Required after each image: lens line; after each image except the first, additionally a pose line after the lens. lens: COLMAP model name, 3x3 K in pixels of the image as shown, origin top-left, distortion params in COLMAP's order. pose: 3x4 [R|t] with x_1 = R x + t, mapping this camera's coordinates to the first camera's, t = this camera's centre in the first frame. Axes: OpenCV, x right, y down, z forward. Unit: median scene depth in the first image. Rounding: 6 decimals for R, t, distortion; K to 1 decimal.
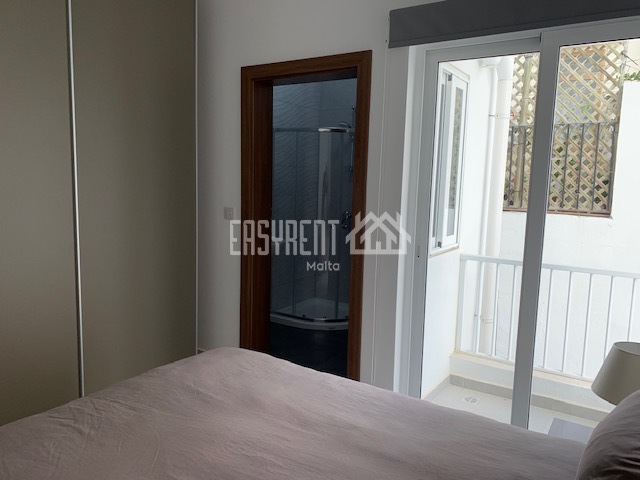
lens RADIAL K [[488.9, 0, 319.3], [0, 488.9, 239.3], [0, 0, 1]] dist [0.035388, -0.003362]
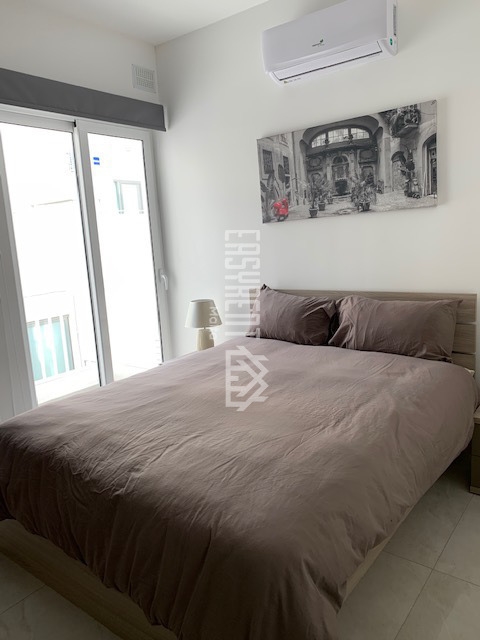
lens RADIAL K [[488.9, 0, 240.1], [0, 488.9, 319.5], [0, 0, 1]] dist [0.035388, -0.003362]
pose [[0.044047, -0.192690, 0.980271, -1.335476], [0.192048, 0.964555, 0.180971, -0.038257], [-0.980396, 0.180288, 0.079491, 0.683765]]
